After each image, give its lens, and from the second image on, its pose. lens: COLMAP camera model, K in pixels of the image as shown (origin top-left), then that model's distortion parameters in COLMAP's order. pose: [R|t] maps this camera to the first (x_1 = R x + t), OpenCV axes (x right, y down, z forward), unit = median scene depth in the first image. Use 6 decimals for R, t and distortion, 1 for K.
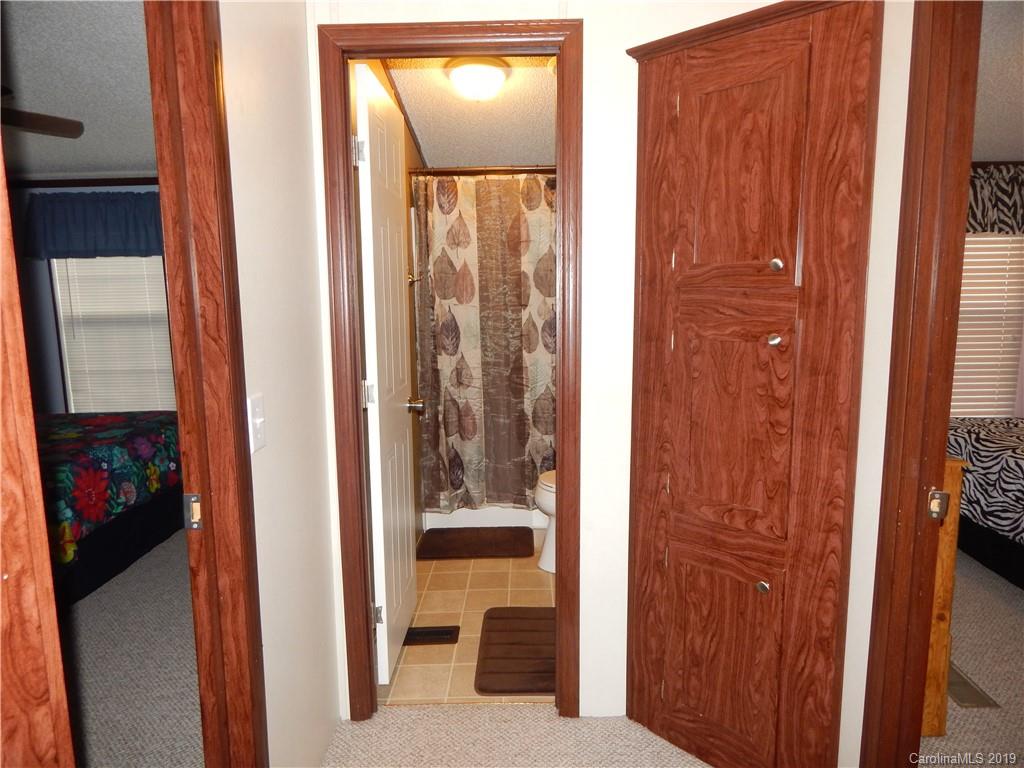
lens RADIAL K [[679.1, 0, 517.1], [0, 679.1, 376.8], [0, 0, 1]] dist [0.008374, -0.009766]
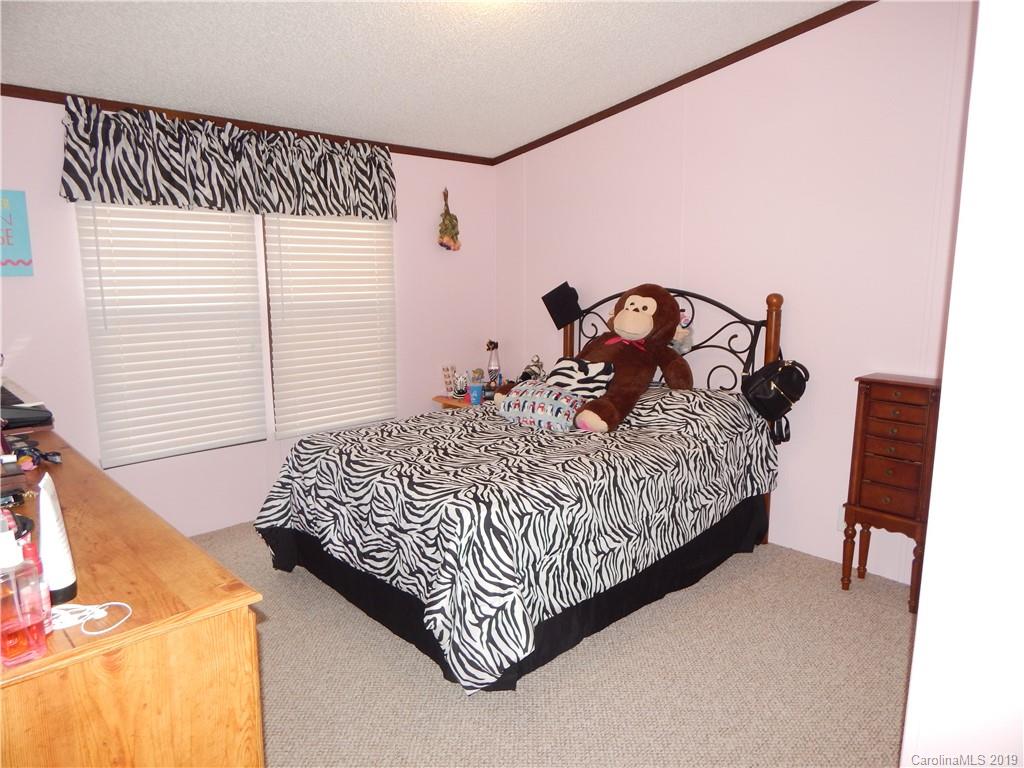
lens RADIAL K [[679.1, 0, 511.5], [0, 679.1, 382.3], [0, 0, 1]] dist [0.008374, -0.009766]
pose [[0.717576, -0.099704, 0.689307, 0.271392], [0.085083, 0.994837, 0.055324, -0.033282], [-0.691264, 0.018948, 0.722354, 0.279476]]
